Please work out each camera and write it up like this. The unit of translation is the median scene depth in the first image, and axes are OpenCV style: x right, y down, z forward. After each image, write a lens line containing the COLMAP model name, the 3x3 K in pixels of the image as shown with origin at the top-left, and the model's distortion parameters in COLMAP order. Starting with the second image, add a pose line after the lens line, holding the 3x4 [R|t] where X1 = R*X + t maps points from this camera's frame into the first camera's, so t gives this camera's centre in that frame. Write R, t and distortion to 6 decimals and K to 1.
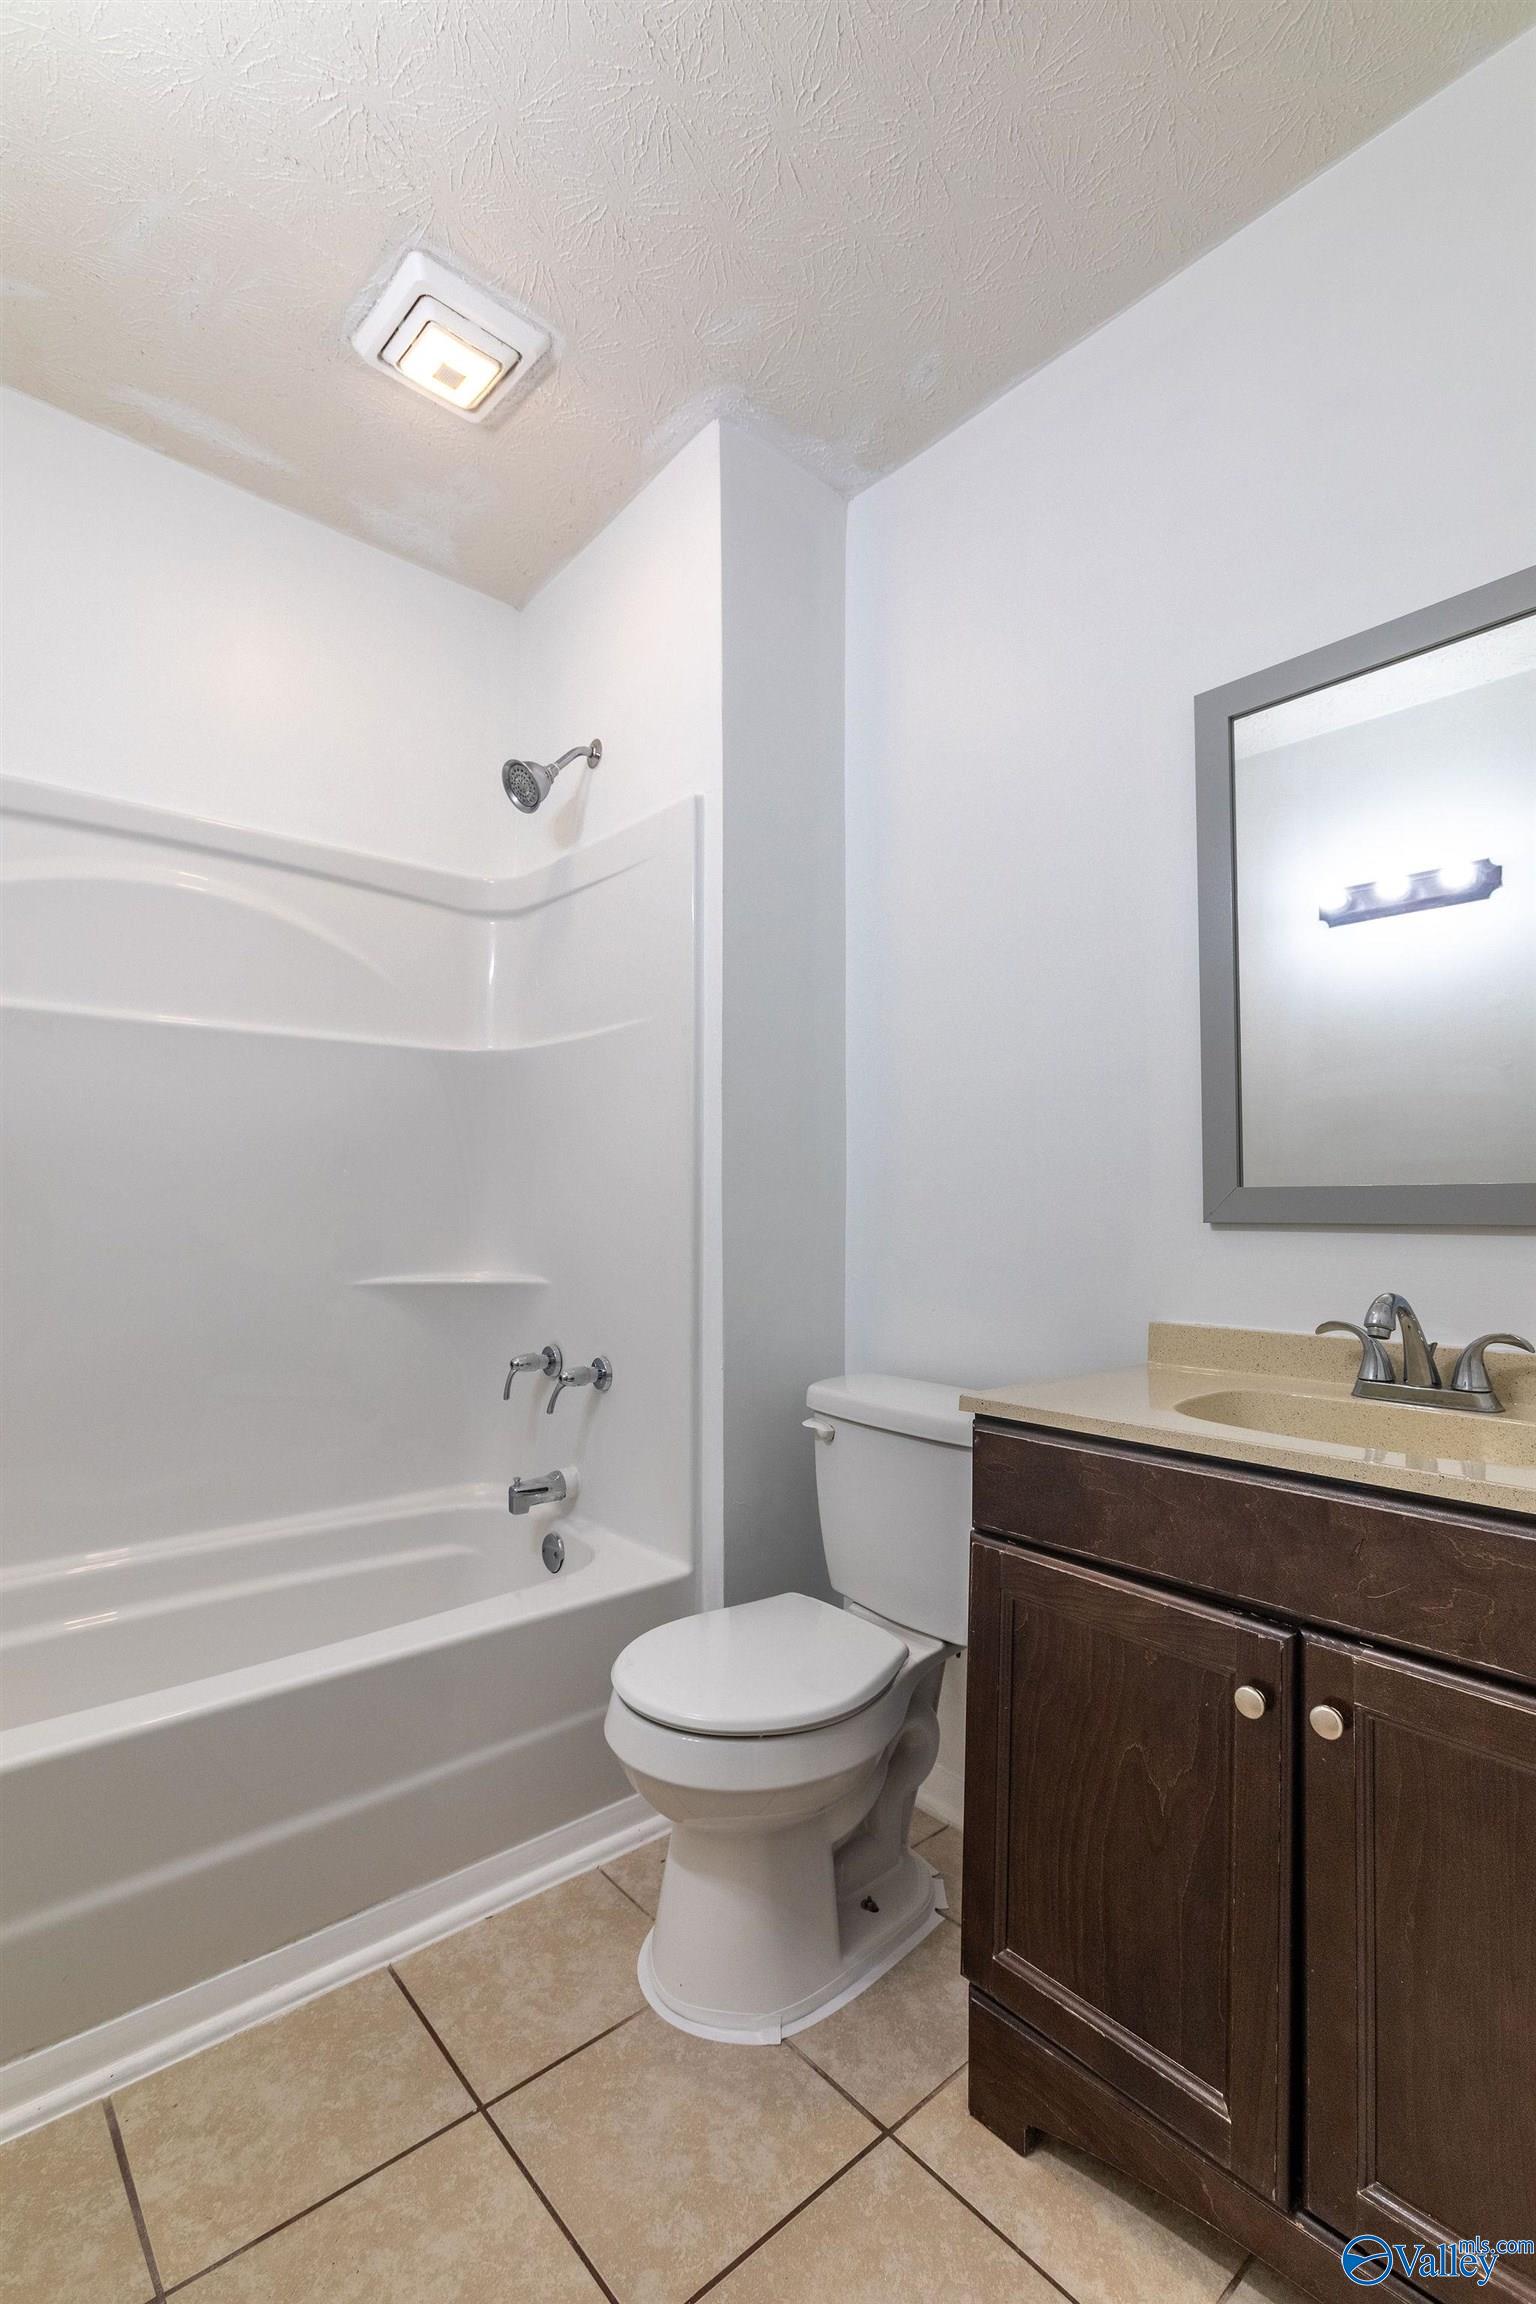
lens RADIAL K [[1052.3, 0, 764.8], [0, 1052.3, 1160.5], [0, 0, 1]] dist [-0.015019, 0.008433]
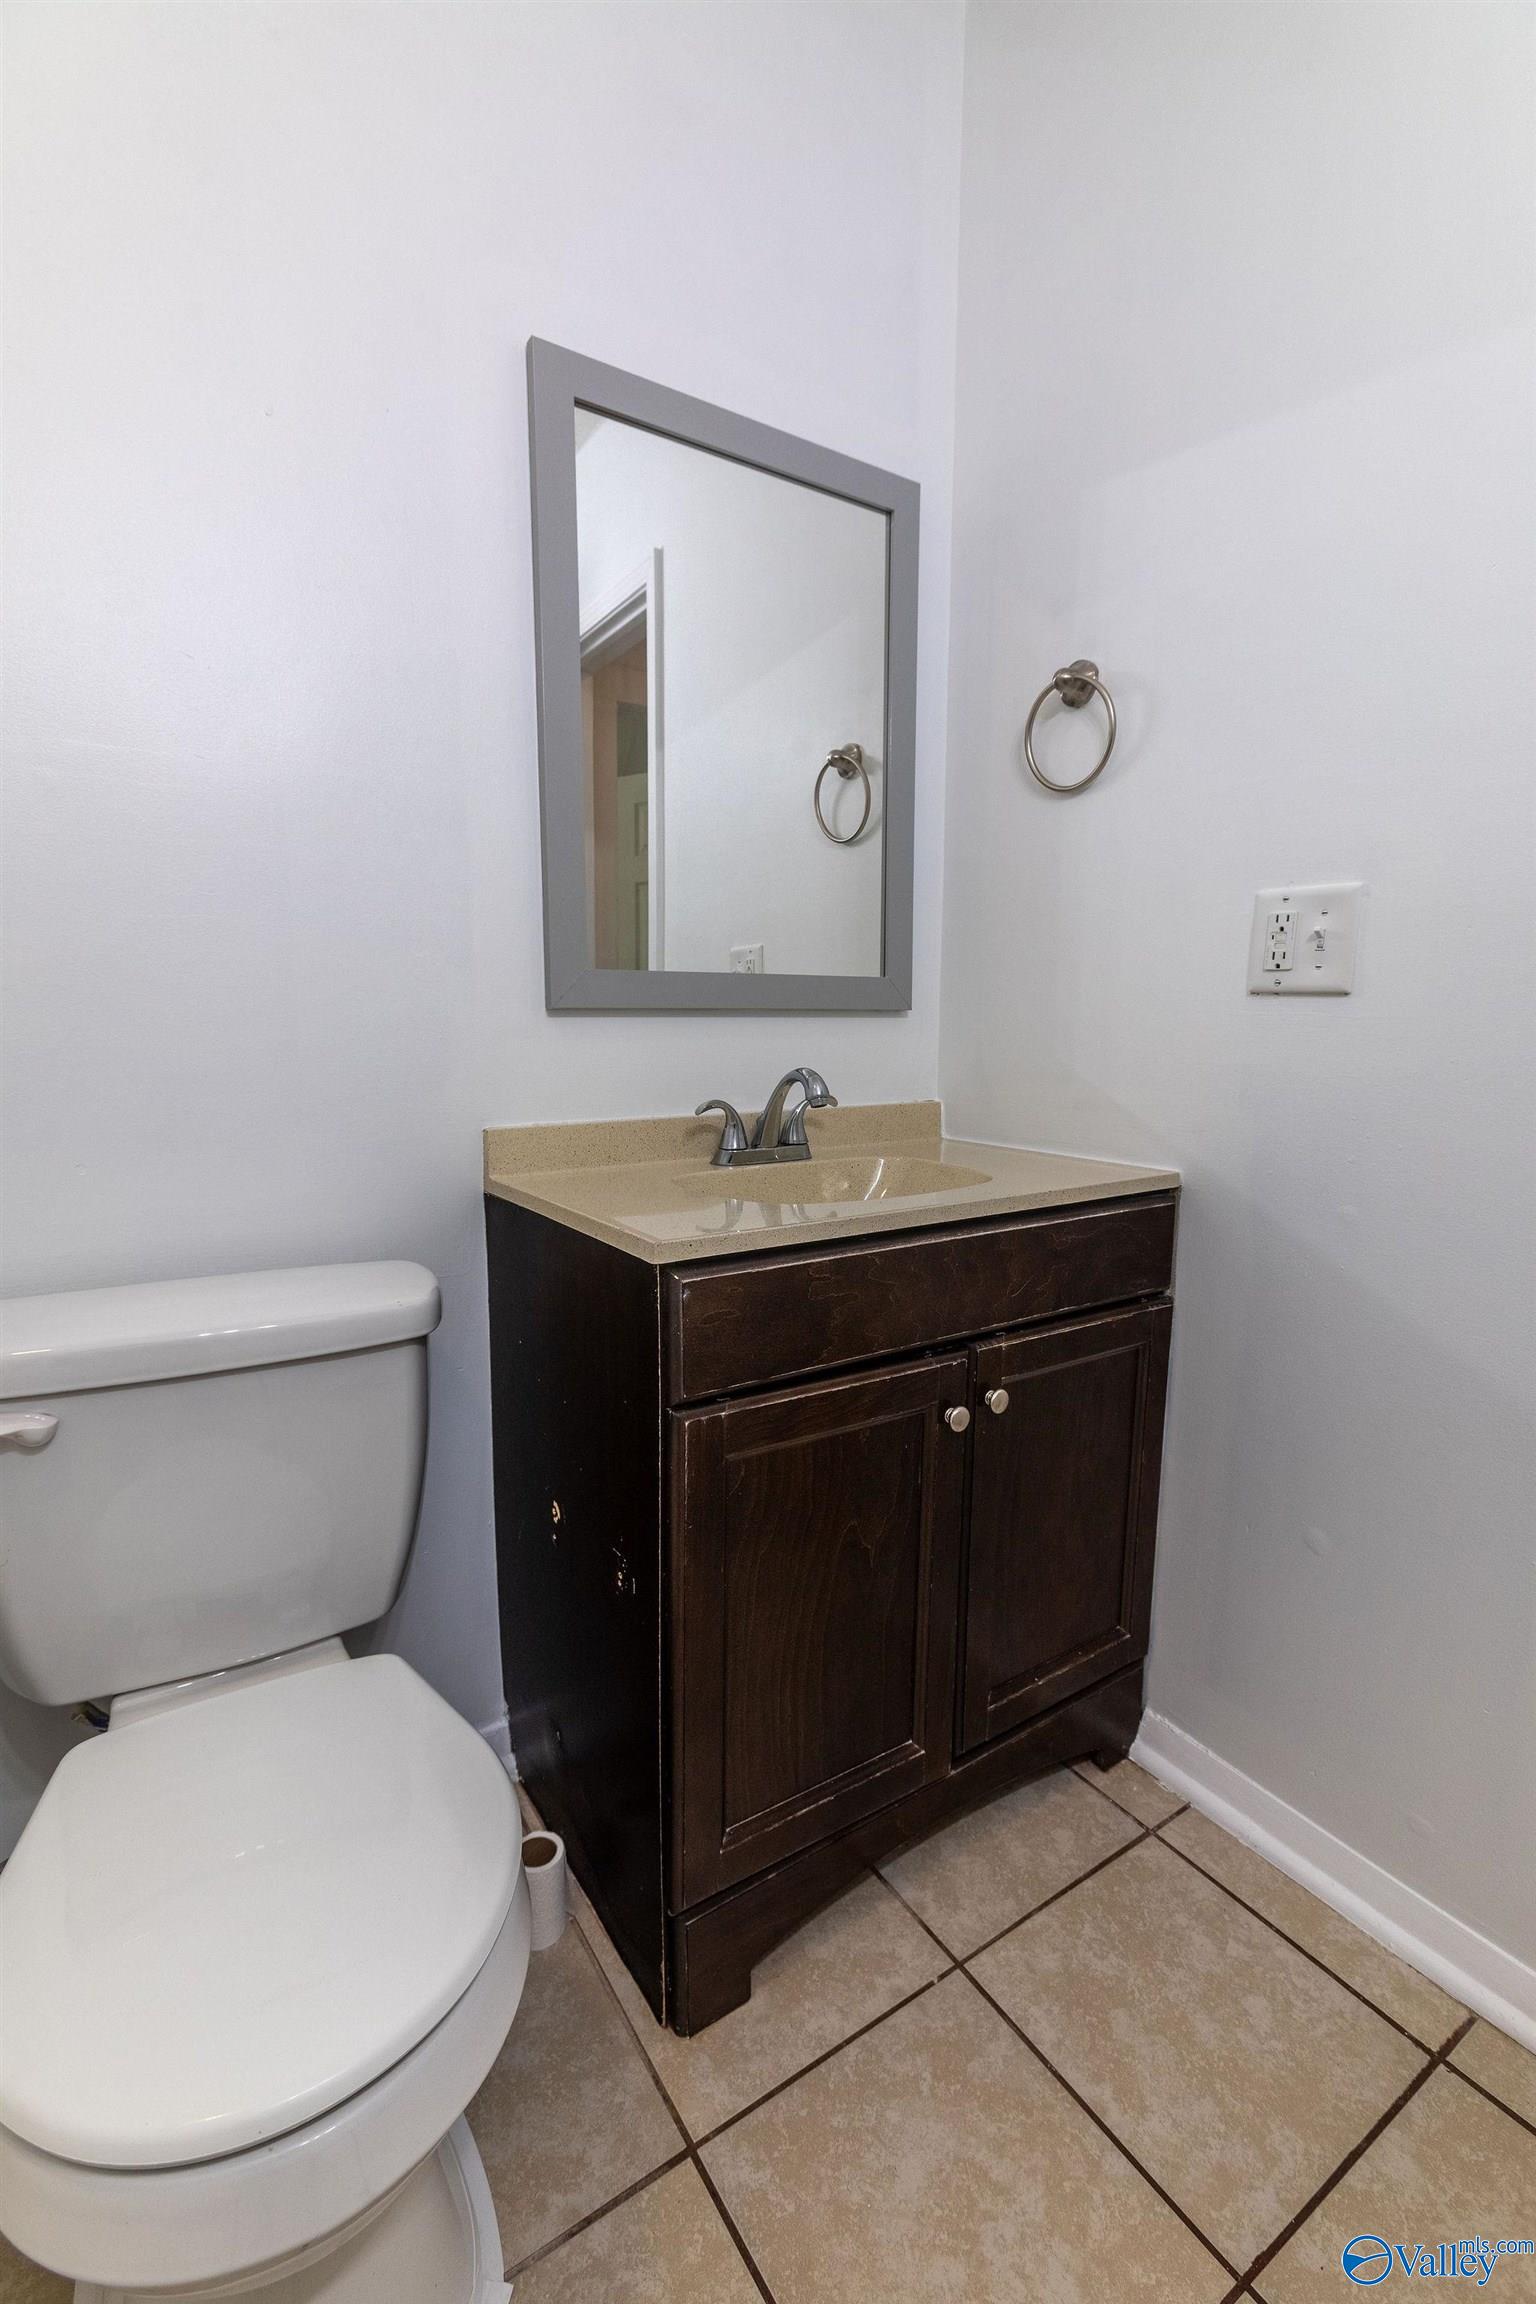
lens RADIAL K [[1014.3, 0, 760.4], [0, 1014.3, 1159.5], [0, 0, 1]] dist [-0.010194, 0.004434]
pose [[0.129864, -0.144892, 0.980888, -0.500795], [-0.056106, 0.986607, 0.153165, 0.054429], [-0.989943, -0.074924, 0.119995, 0.868130]]
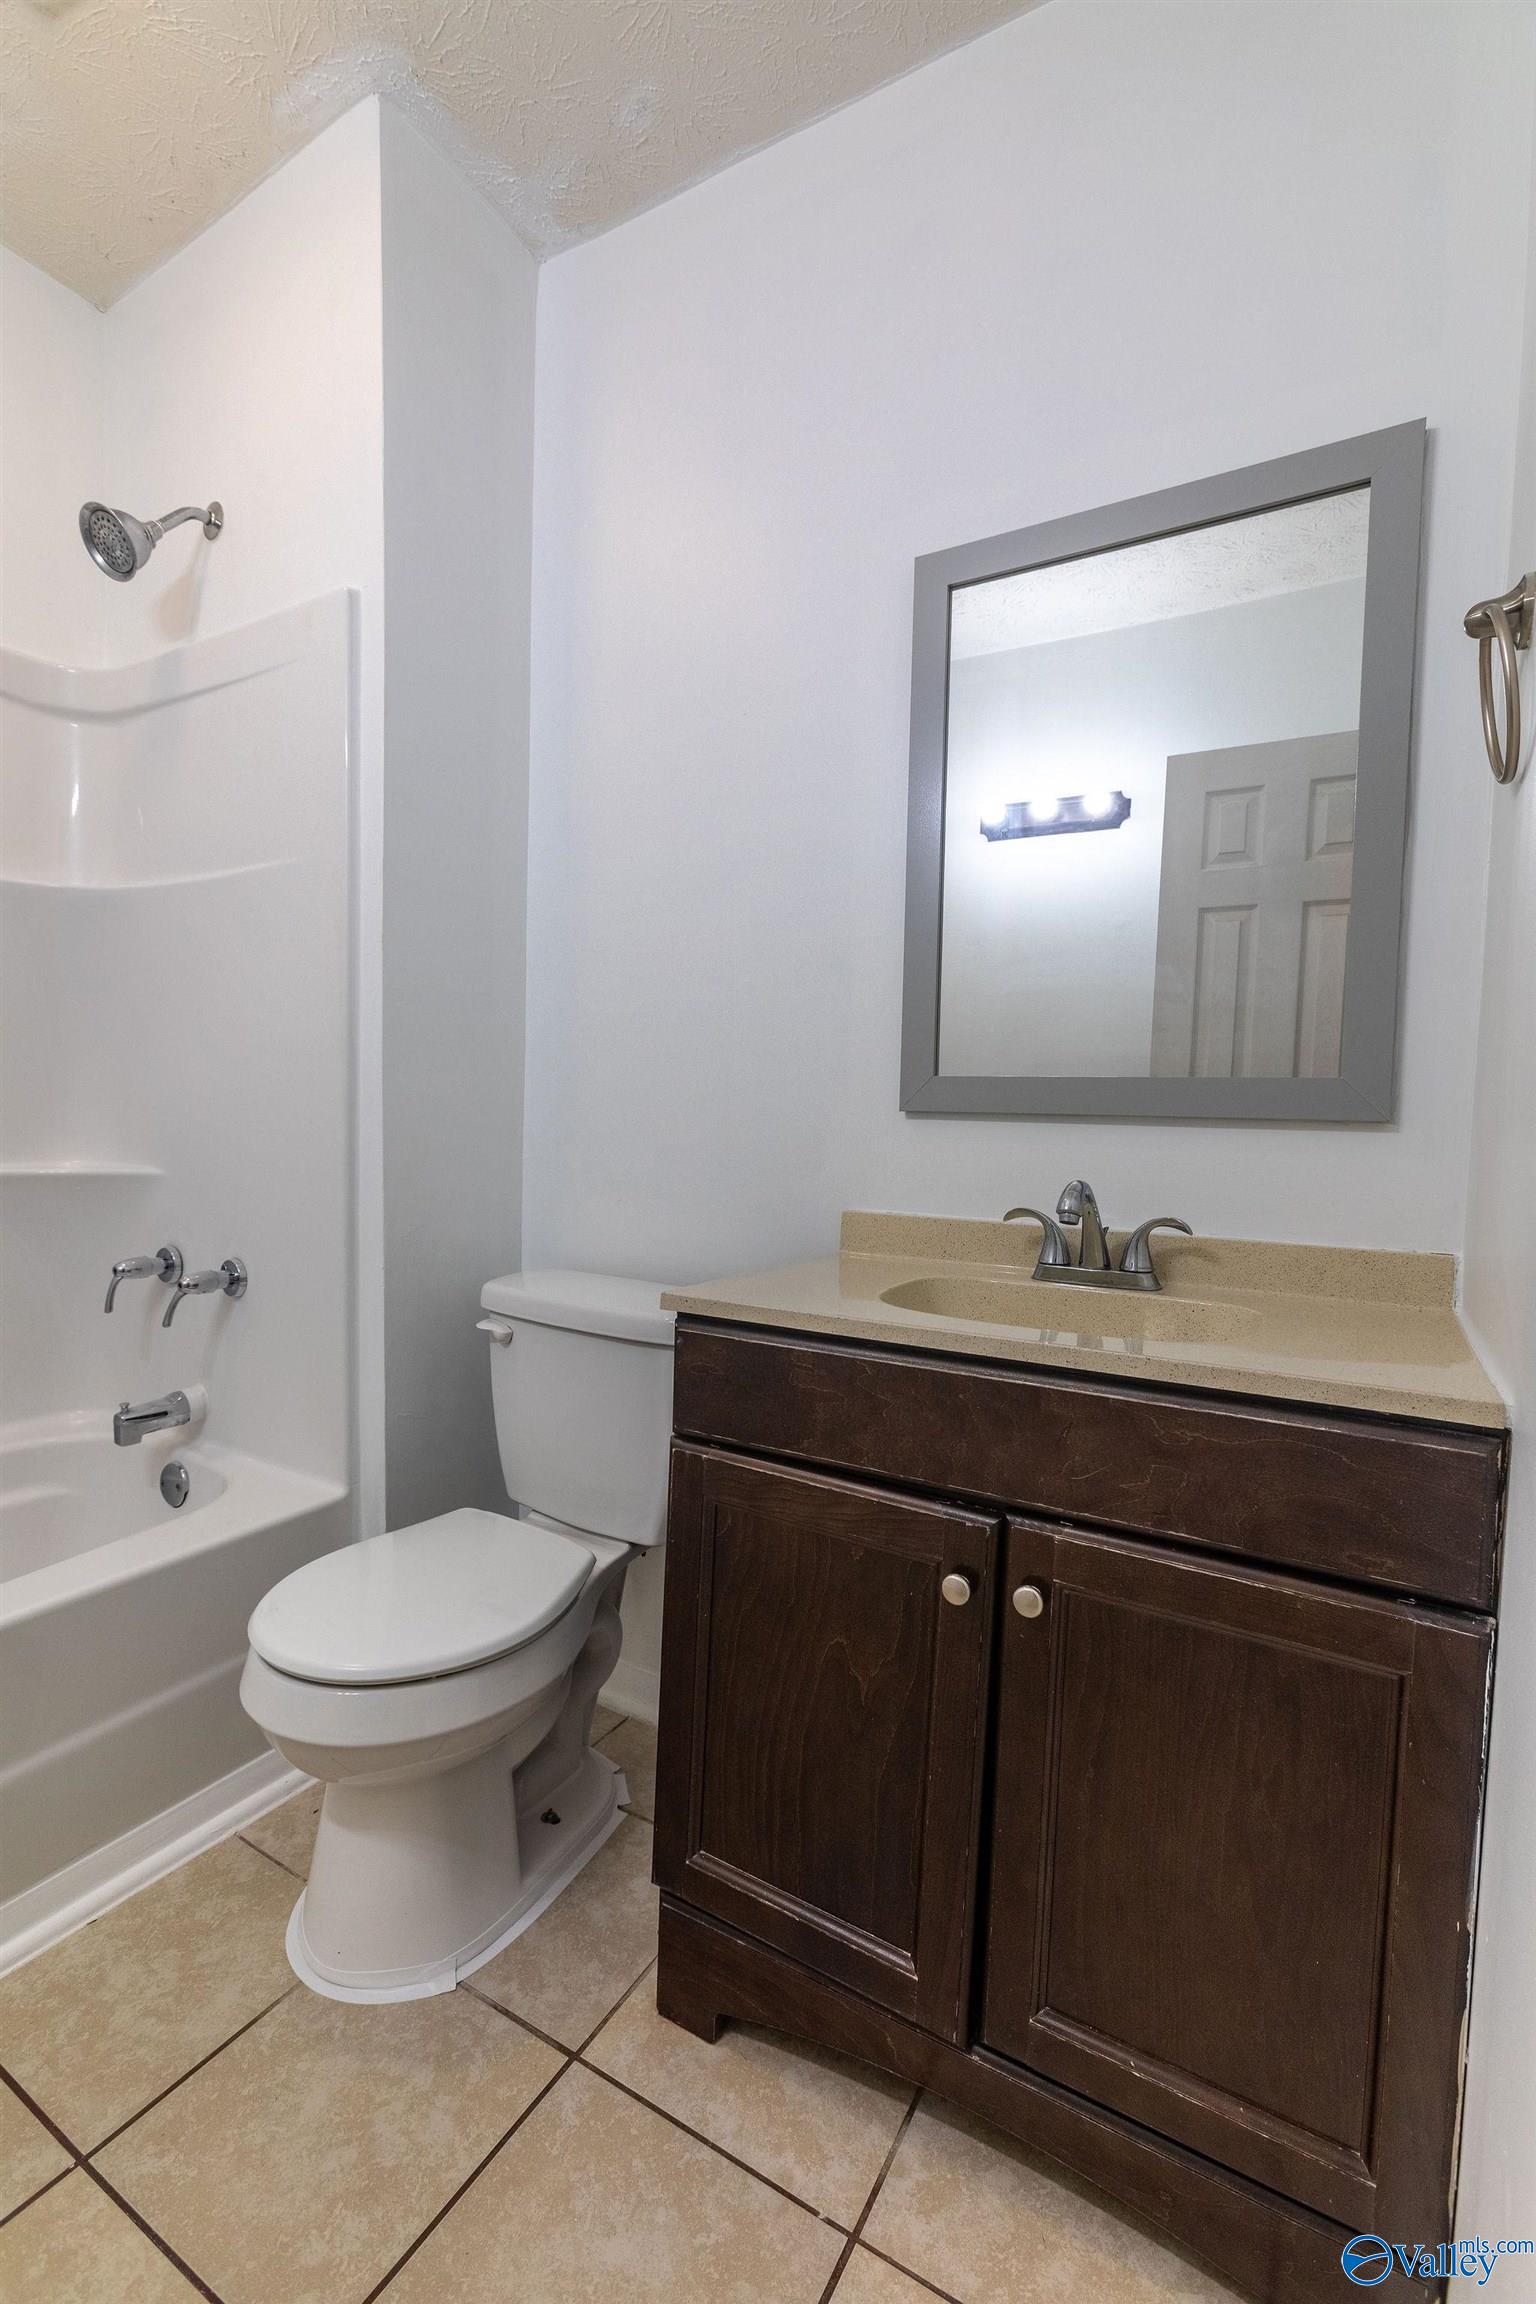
lens RADIAL K [[1014.3, 0, 760.4], [0, 1014.3, 1159.5], [0, 0, 1]] dist [-0.010194, 0.004434]
pose [[0.948409, 0.002202, 0.317042, -0.014494], [-0.033905, 0.994946, 0.094512, 0.021150], [-0.315232, -0.100385, 0.943690, 0.151706]]
